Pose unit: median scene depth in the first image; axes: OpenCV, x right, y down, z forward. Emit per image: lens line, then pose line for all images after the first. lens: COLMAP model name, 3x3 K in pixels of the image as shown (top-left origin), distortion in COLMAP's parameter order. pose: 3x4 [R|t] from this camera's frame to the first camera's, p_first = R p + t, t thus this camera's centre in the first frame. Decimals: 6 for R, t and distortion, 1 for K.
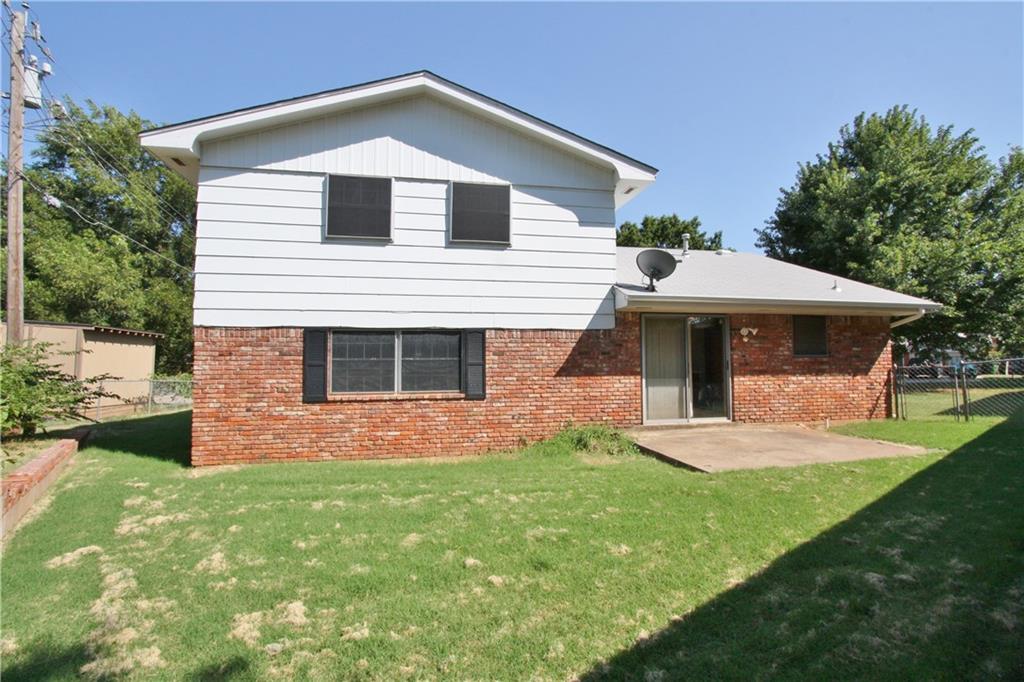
lens RADIAL K [[475.5, 0, 512.1], [0, 475.5, 338.3], [0, 0, 1]] dist [-0.027093, 0.008290]
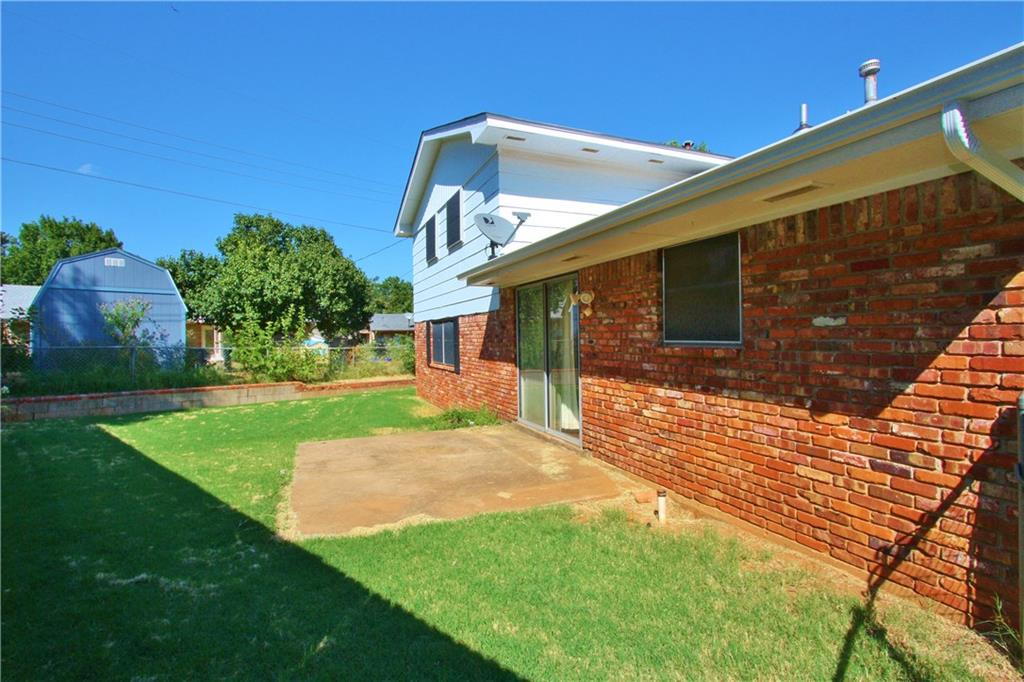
lens RADIAL K [[475.5, 0, 512.1], [0, 475.5, 338.3], [0, 0, 1]] dist [-0.027093, 0.008290]
pose [[0.205642, 0.007967, -0.978595, 1.011454], [0.056031, 0.998231, 0.019901, 0.016965], [0.977022, -0.058924, 0.204832, 0.771230]]
